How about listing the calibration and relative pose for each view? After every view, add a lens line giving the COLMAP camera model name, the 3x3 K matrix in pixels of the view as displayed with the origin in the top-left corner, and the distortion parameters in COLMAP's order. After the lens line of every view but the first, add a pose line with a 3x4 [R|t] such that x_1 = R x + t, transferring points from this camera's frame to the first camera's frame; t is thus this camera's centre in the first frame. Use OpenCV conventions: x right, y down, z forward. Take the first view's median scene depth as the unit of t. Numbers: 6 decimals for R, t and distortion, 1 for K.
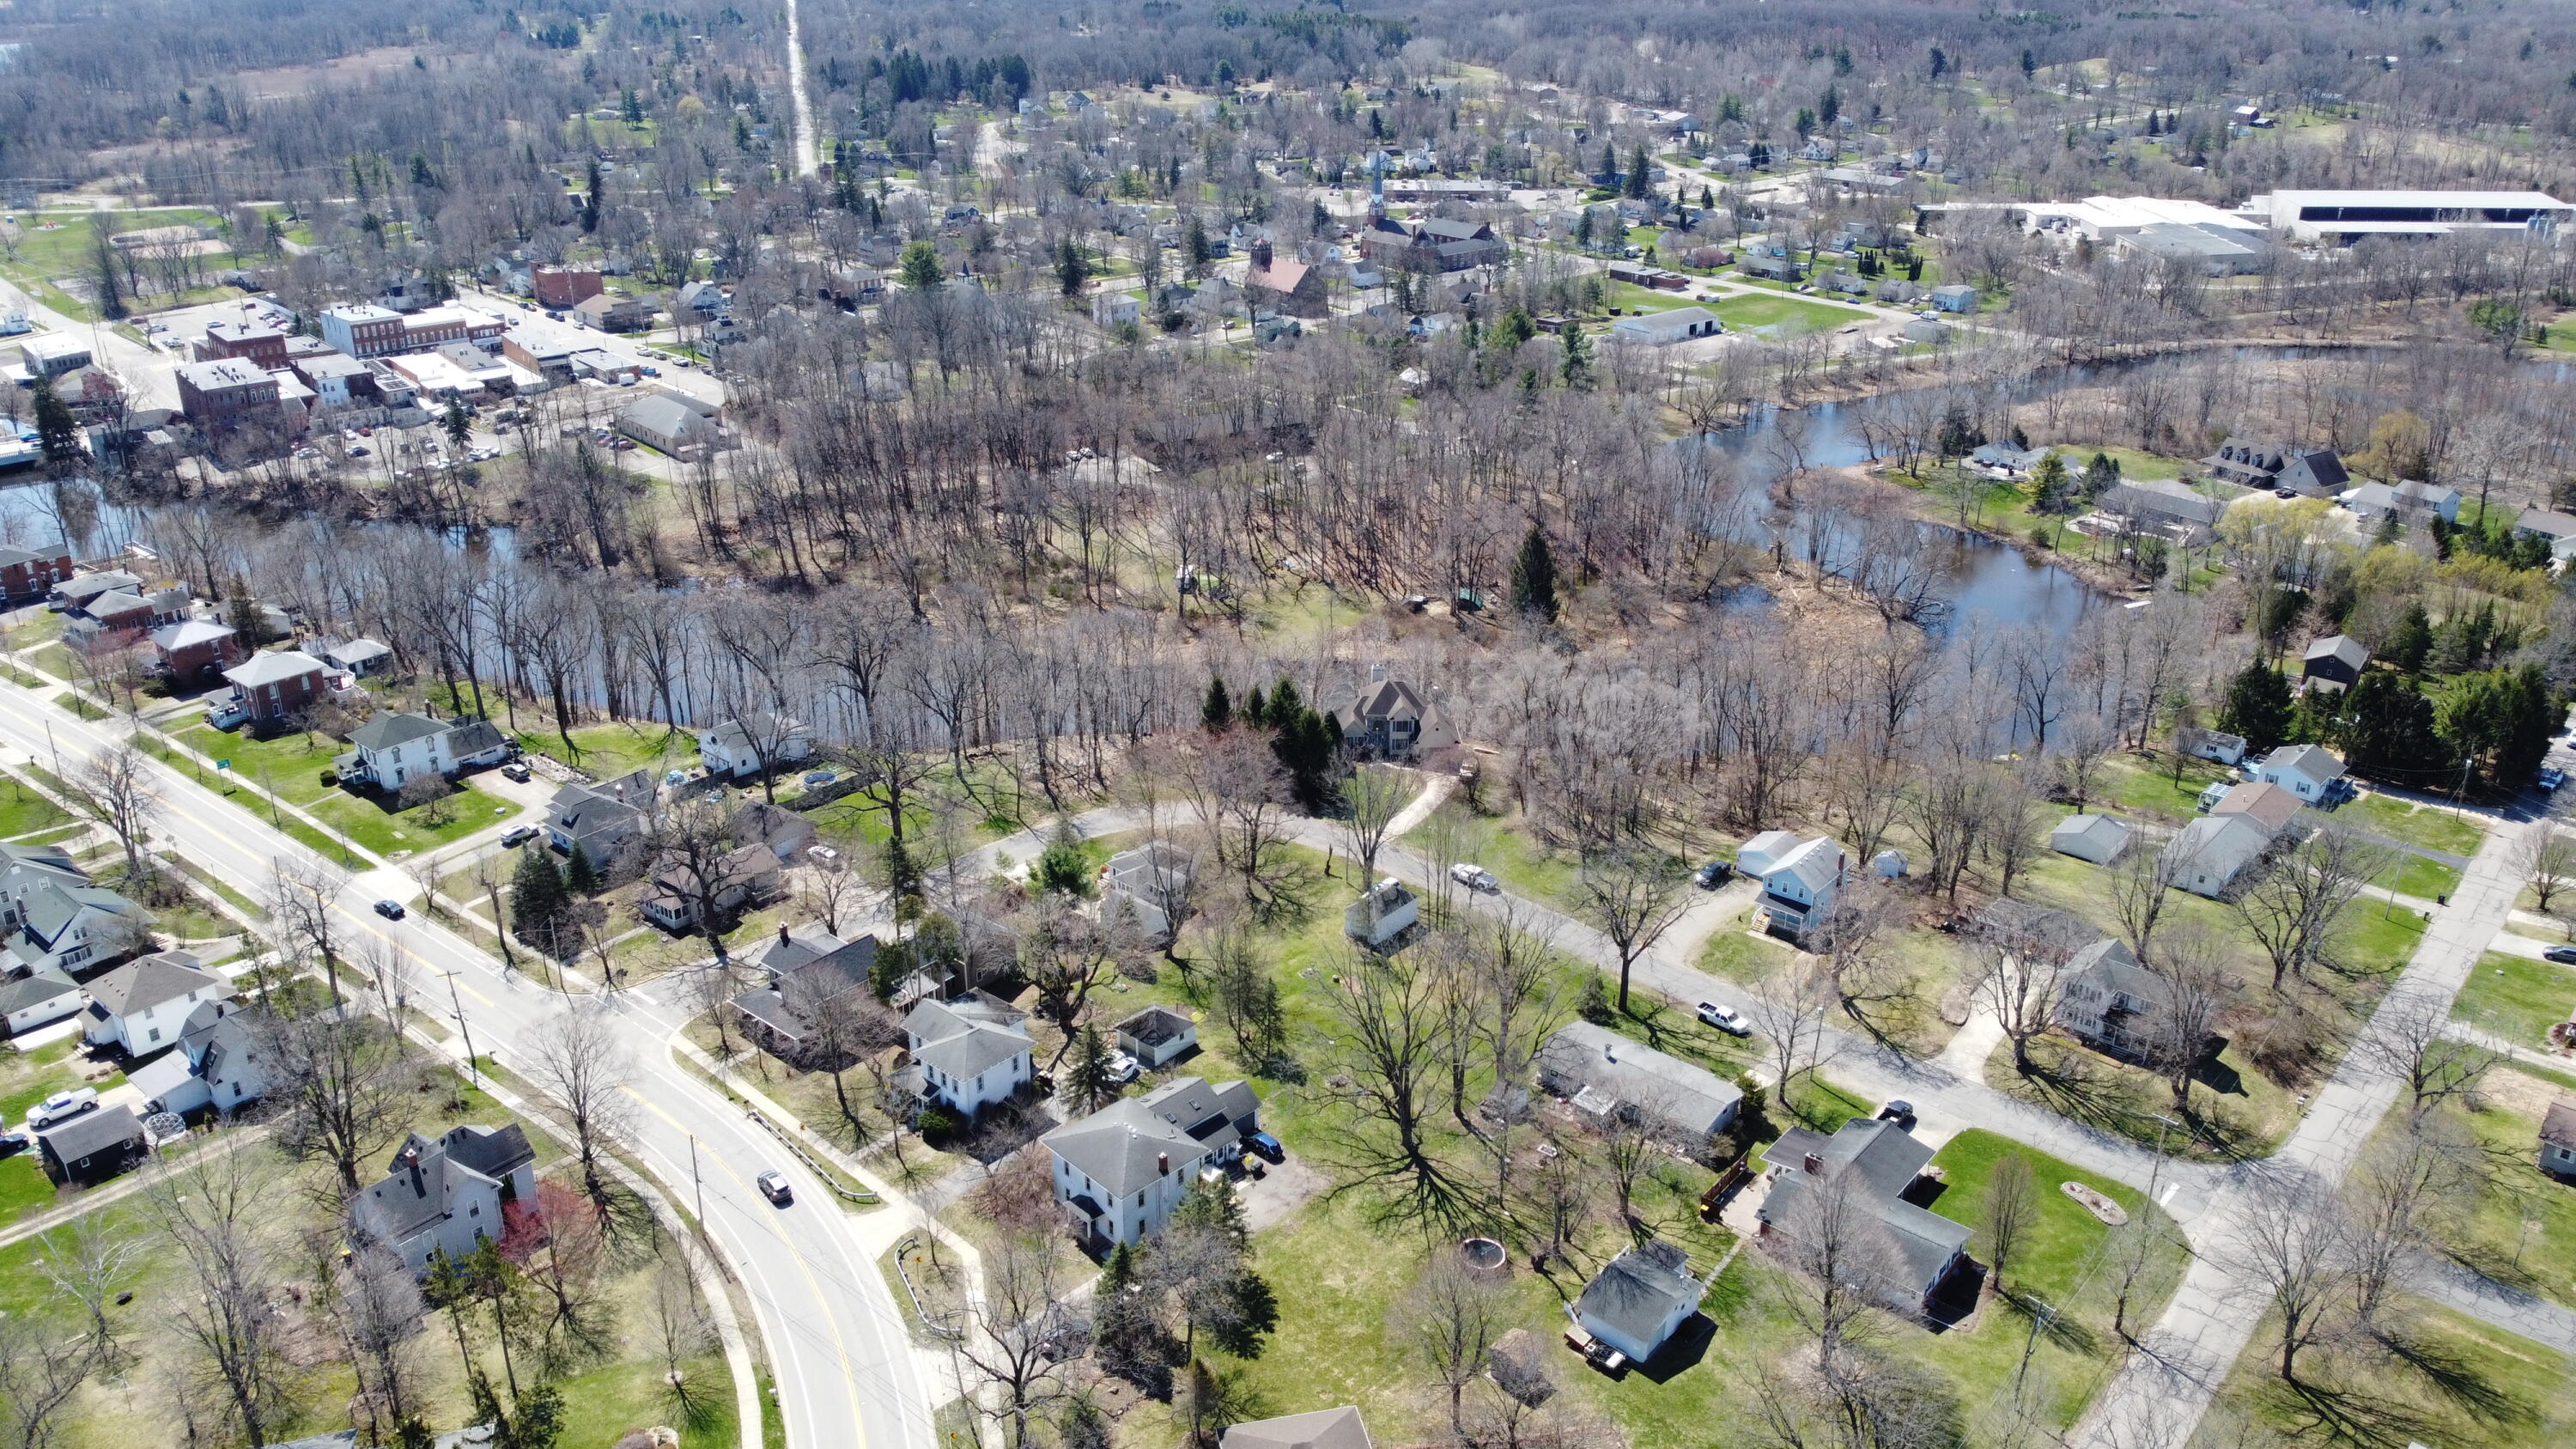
lens RADIAL K [[1944.7, 0, 1280.7], [0, 1944.7, 719.6], [0, 0, 1]] dist [0.006804, -0.011996]
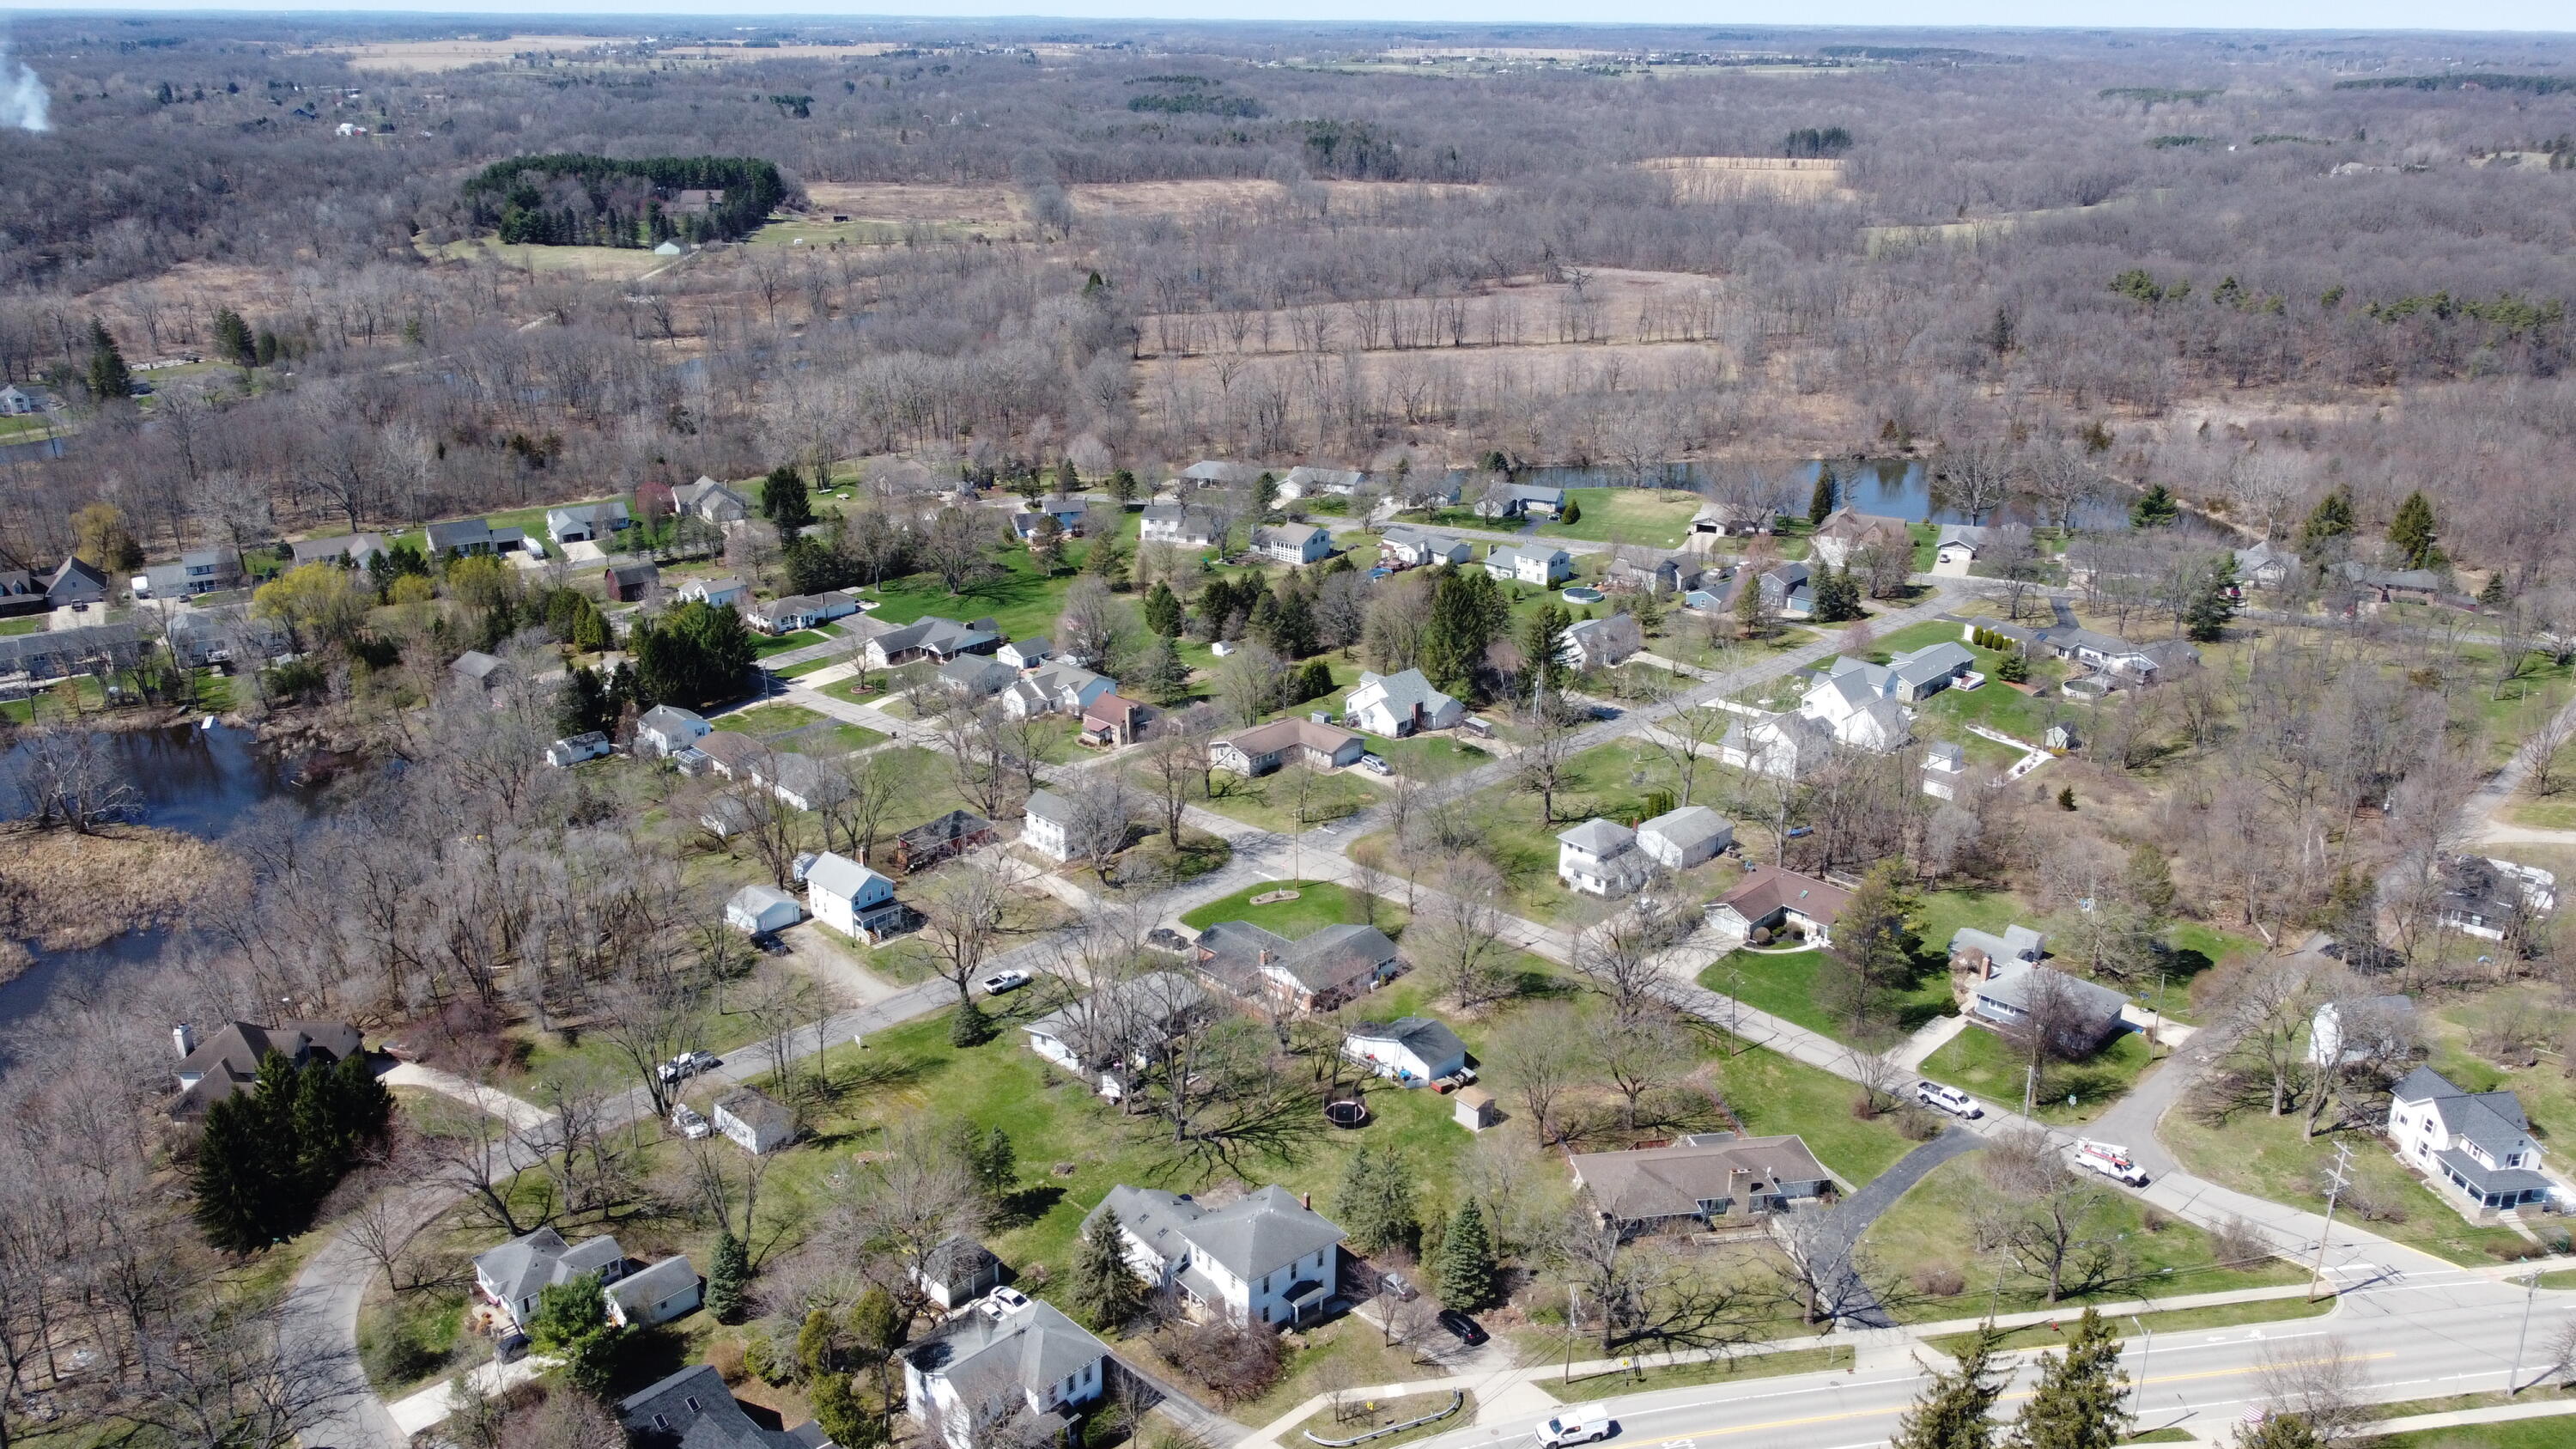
lens RADIAL K [[1944.7, 0, 1280.7], [0, 1944.7, 719.6], [0, 0, 1]] dist [0.006804, -0.011996]
pose [[0.069299, -0.343414, 0.936624, -0.856824], [0.384923, 0.875380, 0.292479, -0.277539], [-0.920343, 0.340260, 0.192851, 0.659251]]
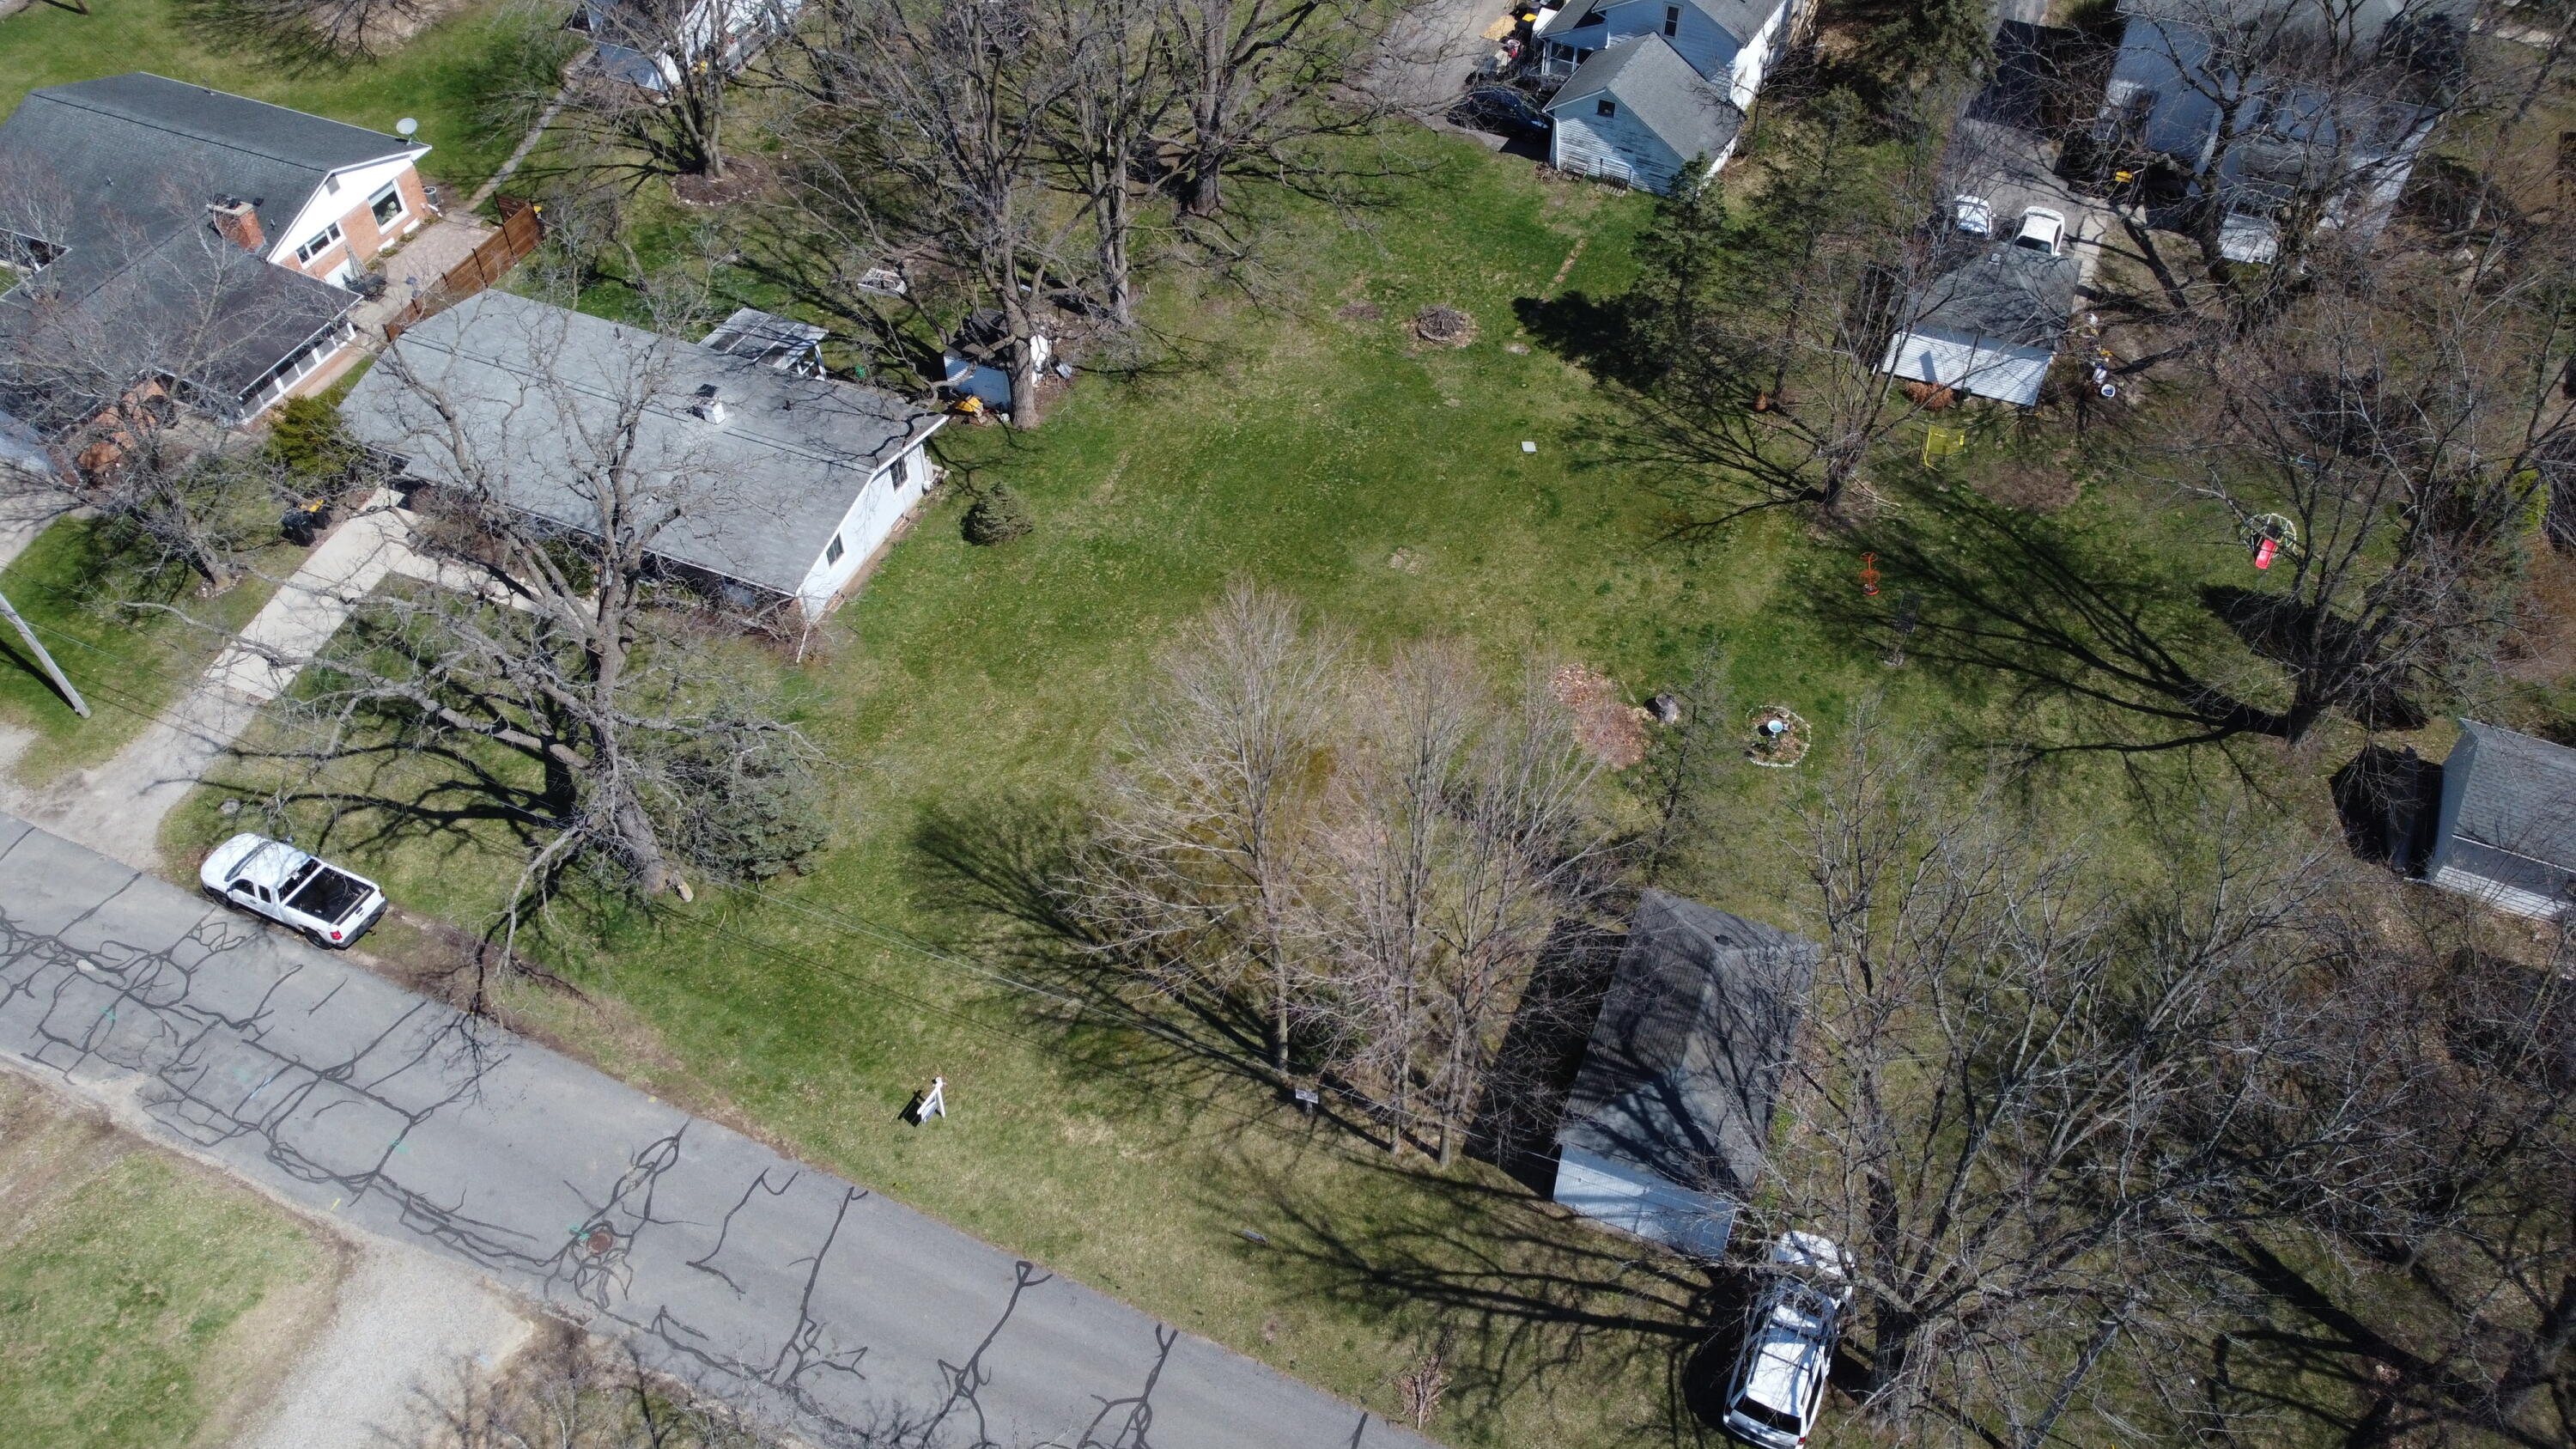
lens RADIAL K [[1944.7, 0, 1280.7], [0, 1944.7, 719.6], [0, 0, 1]] dist [0.006804, -0.011996]
pose [[-0.955613, 0.215387, -0.201027, 0.160579], [-0.115290, 0.354535, 0.927908, -0.143685], [0.271131, 0.909898, -0.313966, 1.239983]]
